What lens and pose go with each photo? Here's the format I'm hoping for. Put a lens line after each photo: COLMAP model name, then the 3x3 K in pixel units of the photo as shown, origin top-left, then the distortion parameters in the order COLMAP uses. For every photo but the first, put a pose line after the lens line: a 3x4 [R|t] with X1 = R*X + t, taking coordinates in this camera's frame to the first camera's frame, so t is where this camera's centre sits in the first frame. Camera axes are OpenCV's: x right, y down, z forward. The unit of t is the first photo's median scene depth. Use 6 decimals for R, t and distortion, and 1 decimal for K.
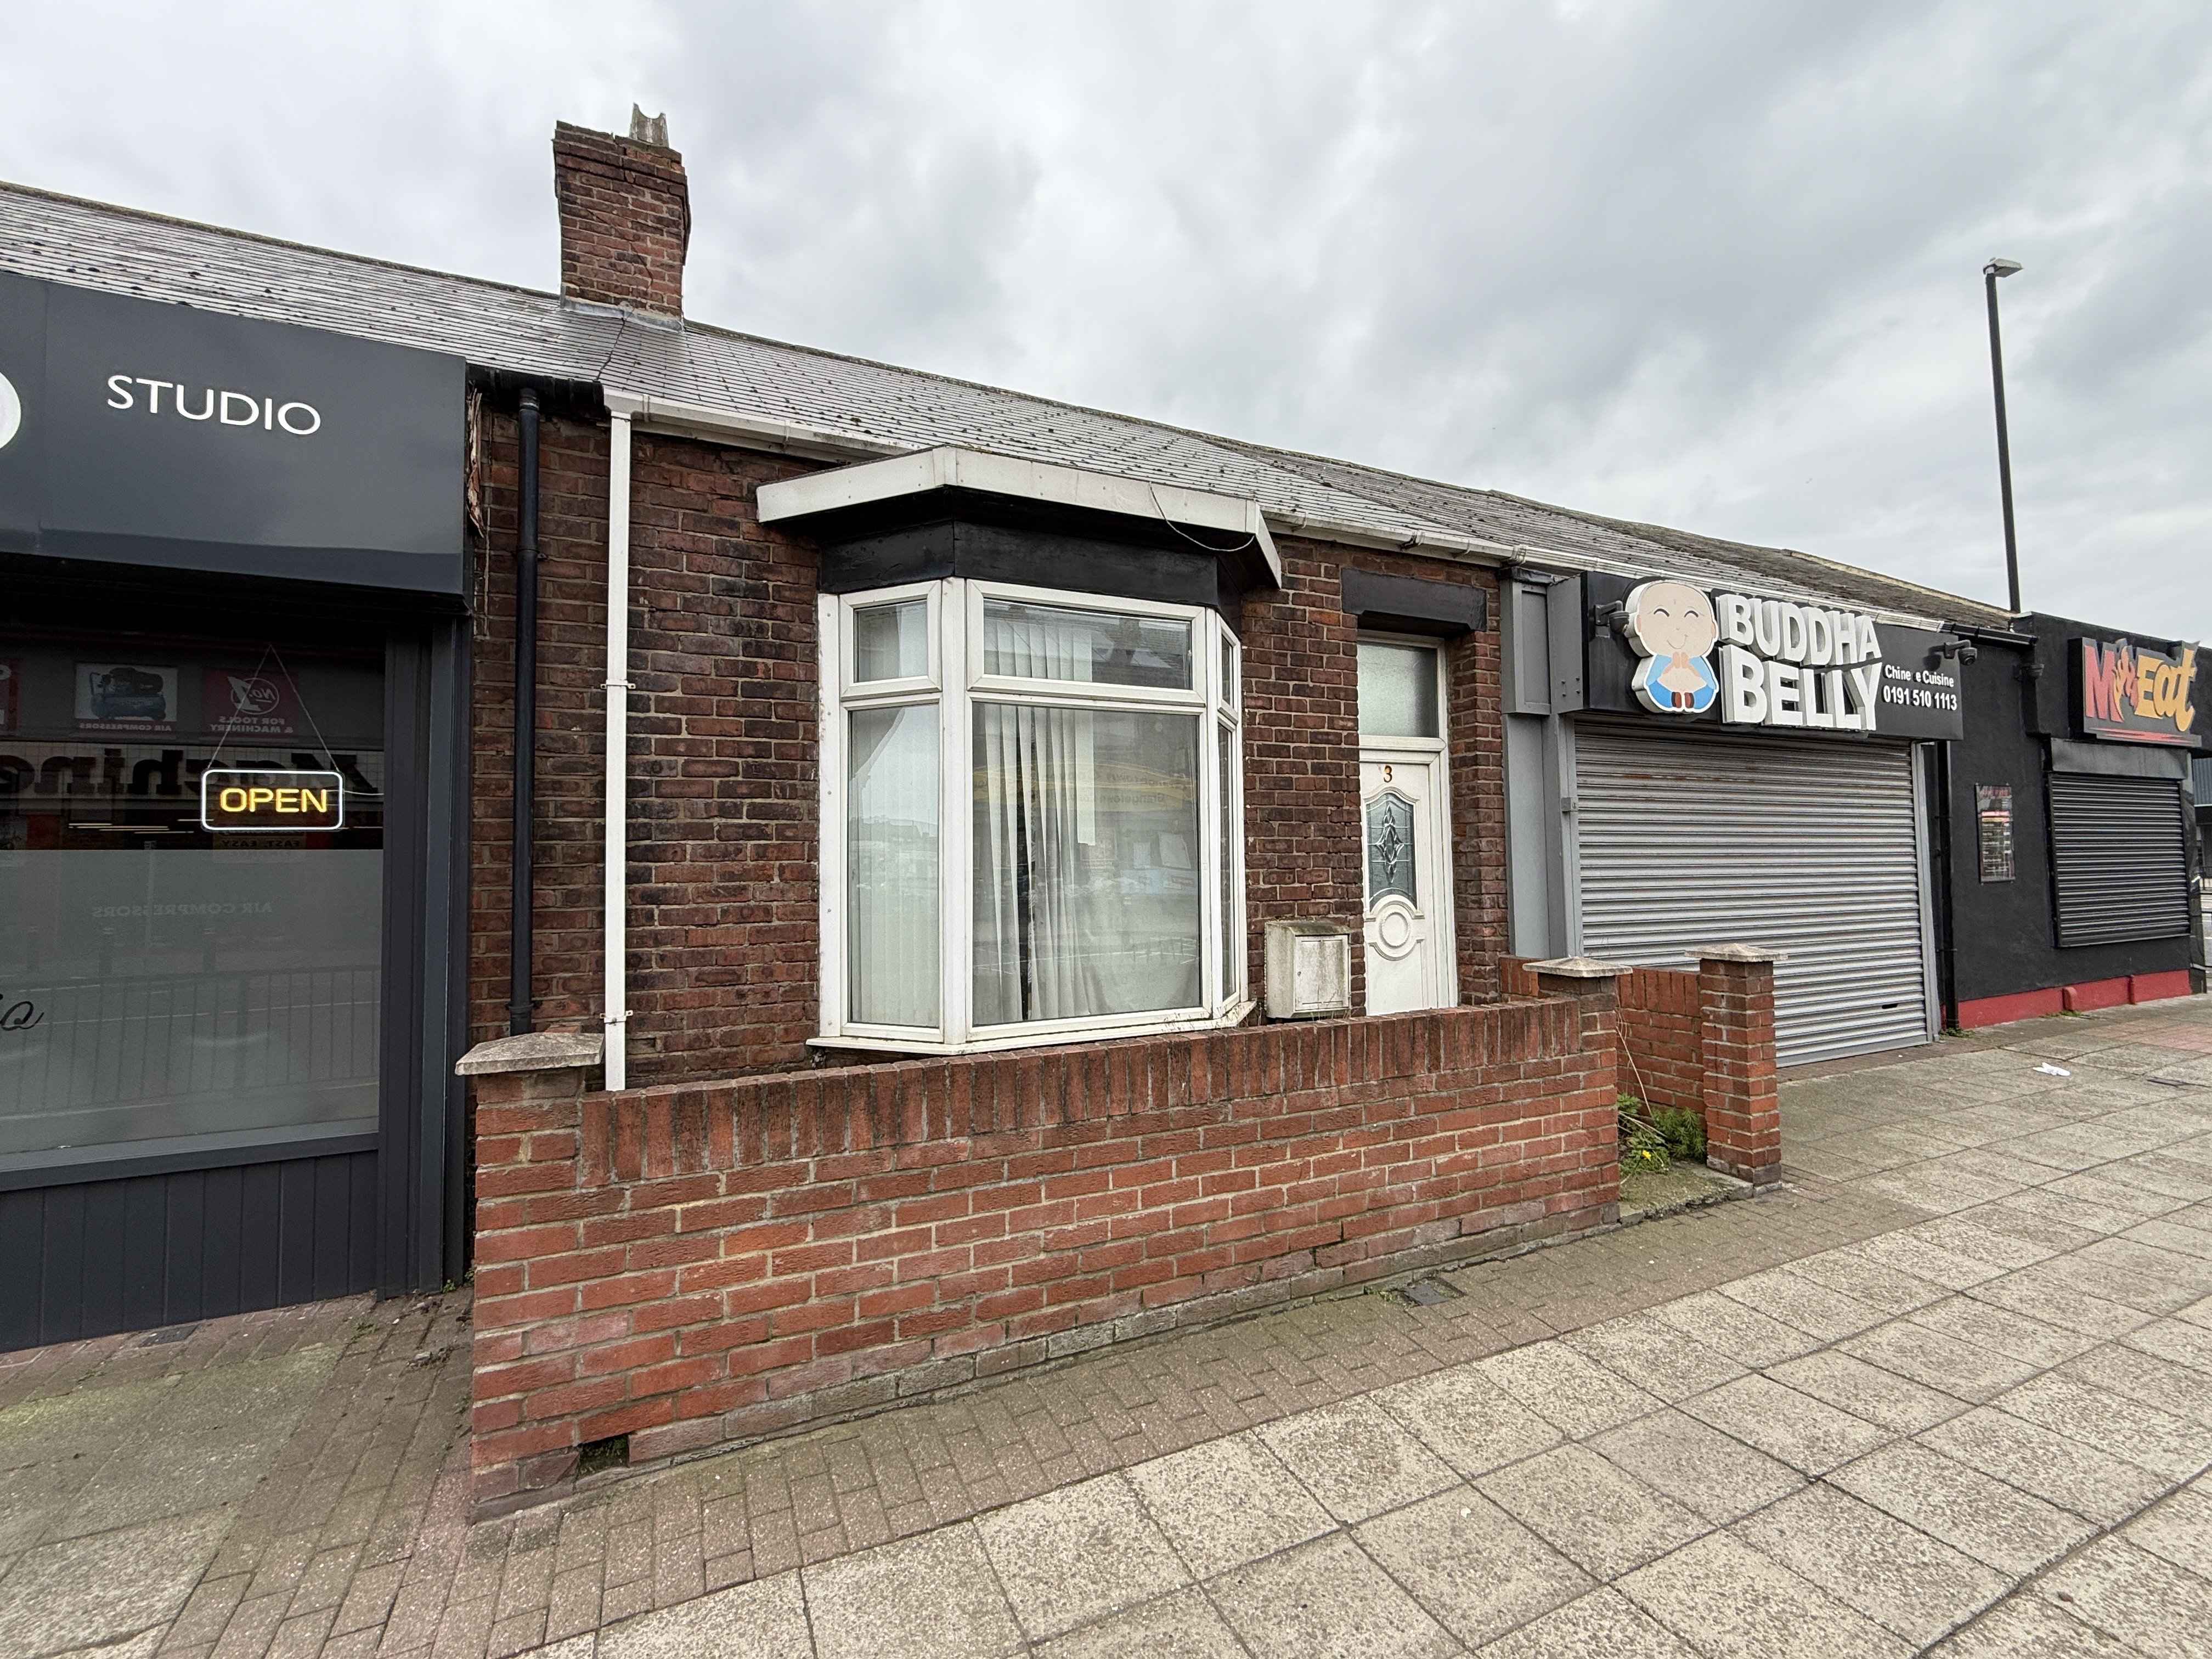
lens RADIAL K [[956.2, 0, 1106.3], [0, 956.2, 823.8], [0, 0, 1]] dist [-0.000496, 0.000267]
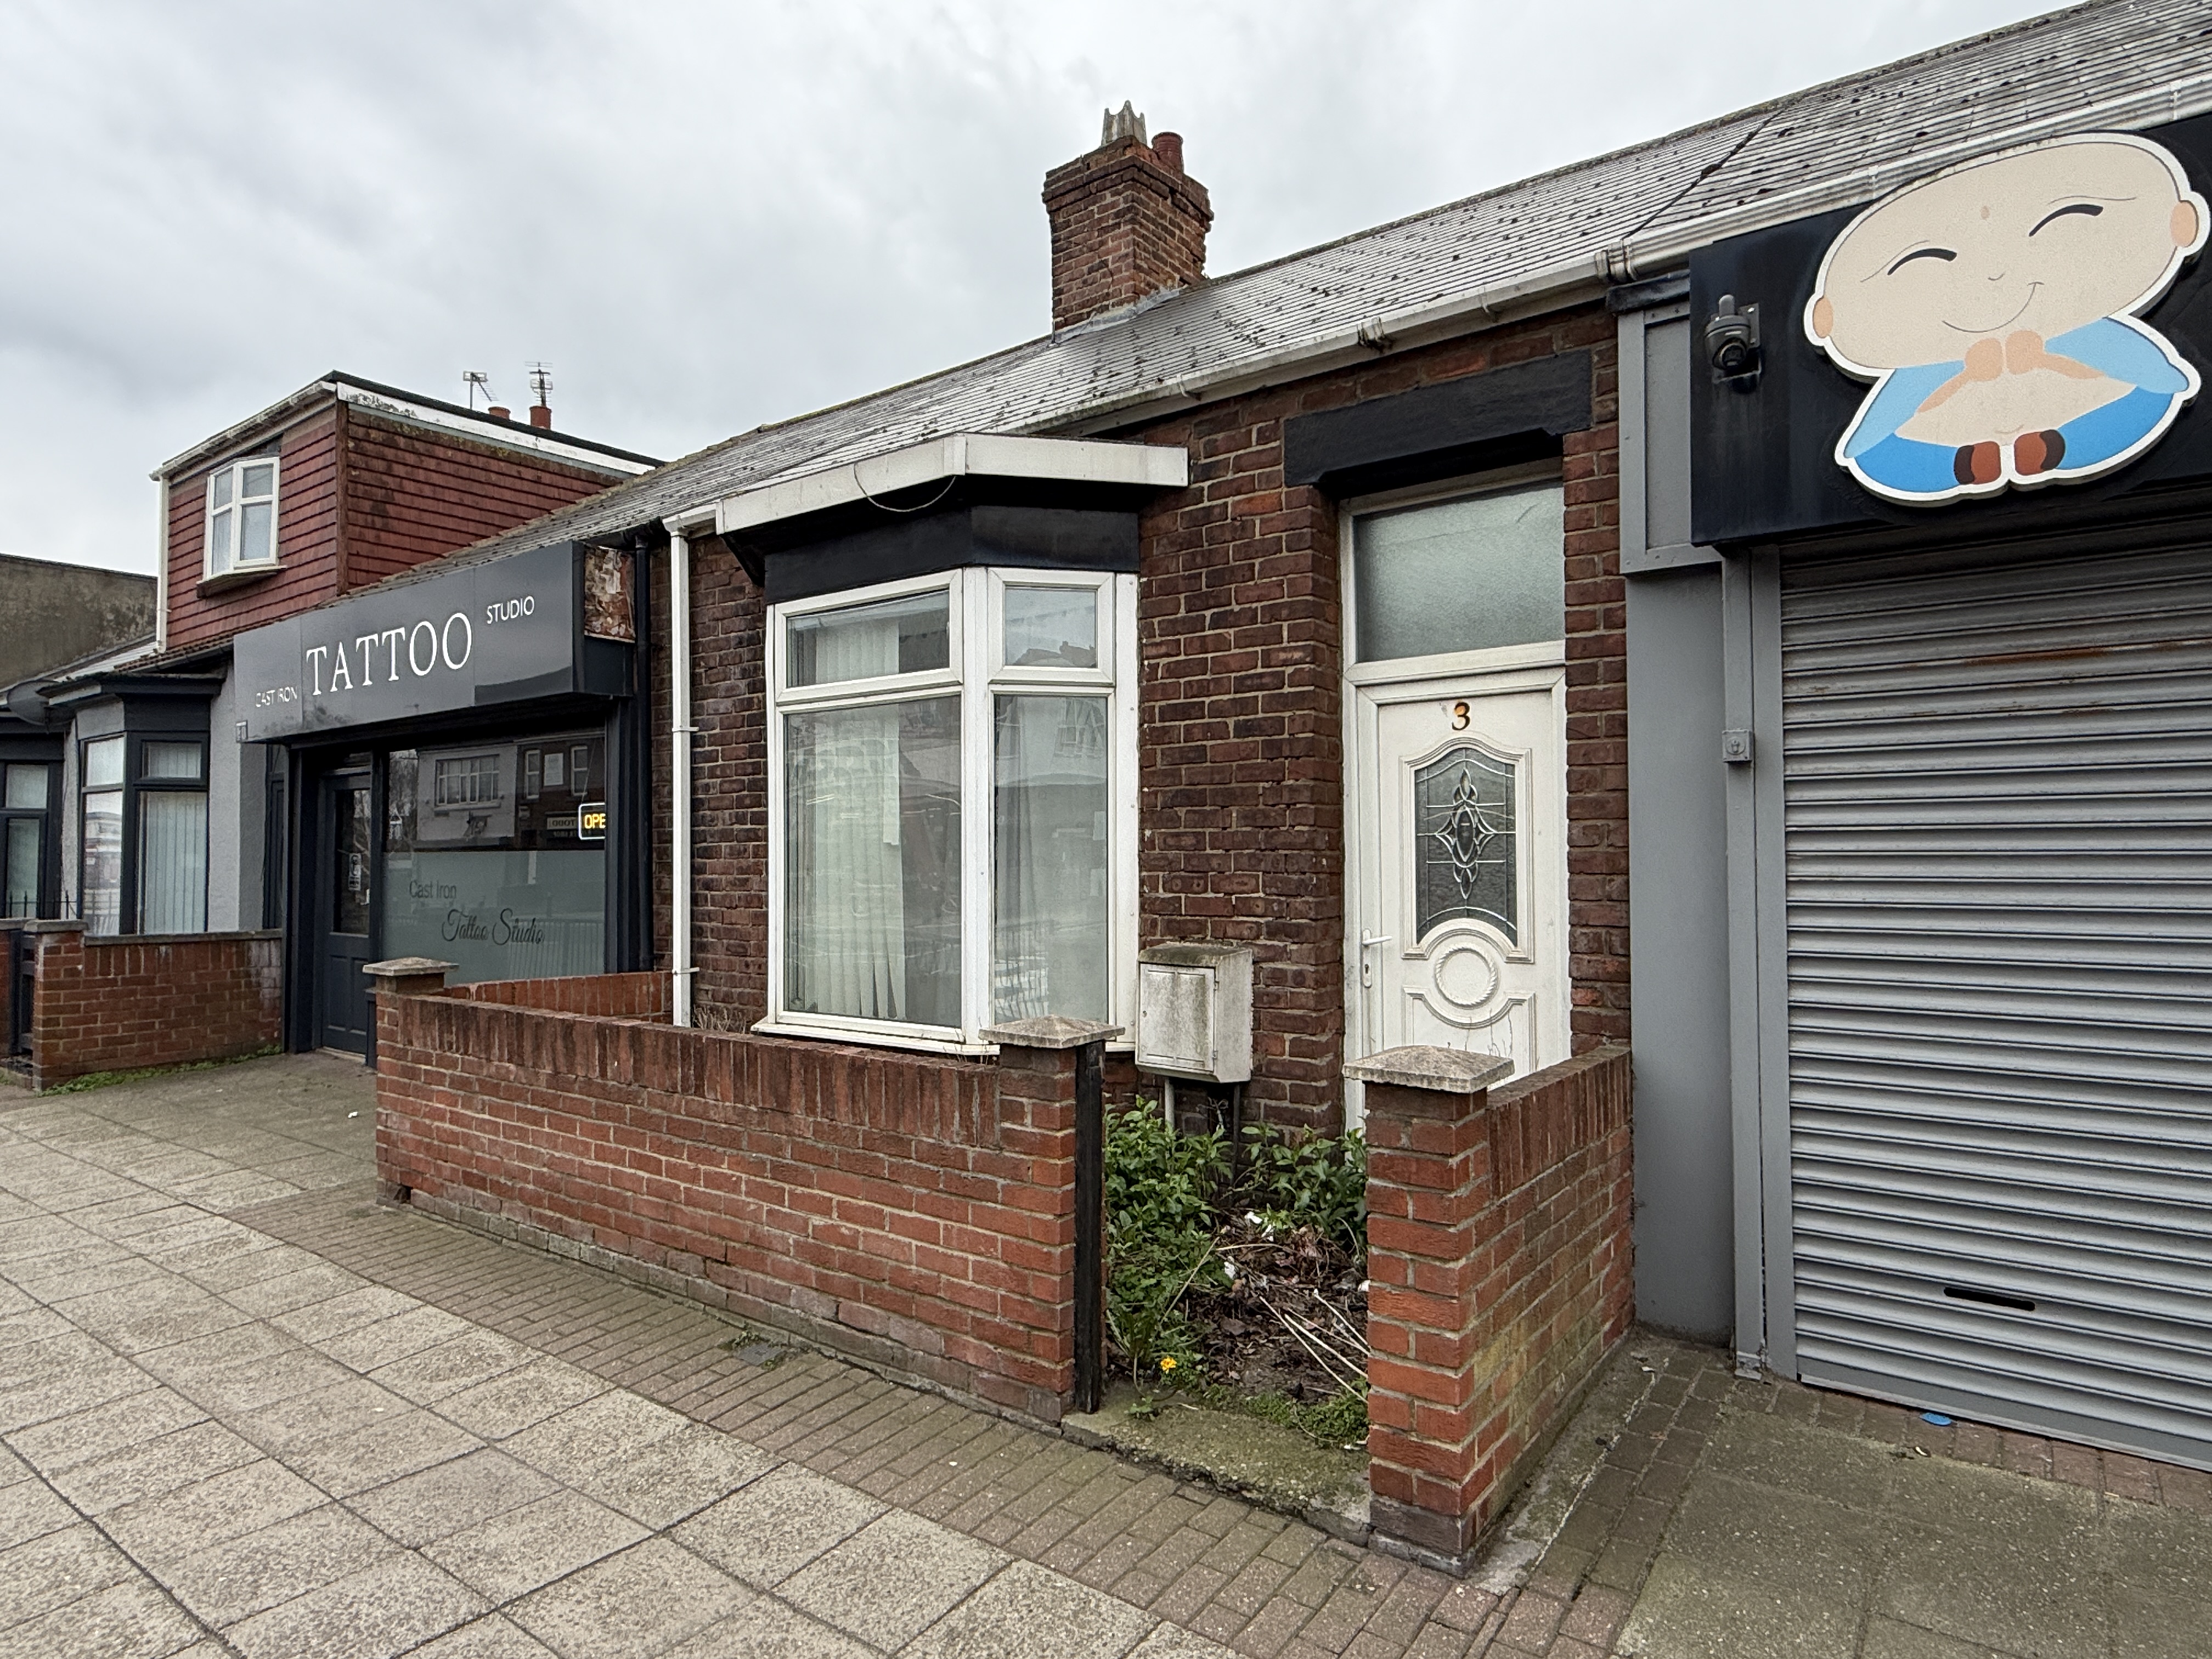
lens RADIAL K [[1265.5, 0, 1106.0], [0, 1265.5, 829.5], [0, 0, 1]] dist [-0.001573, 0.001882]
pose [[0.472649, -0.010119, -0.881193, 1.258443], [0.038619, 0.999211, 0.009240, 0.003899], [0.880404, -0.038398, 0.472667, 0.610441]]
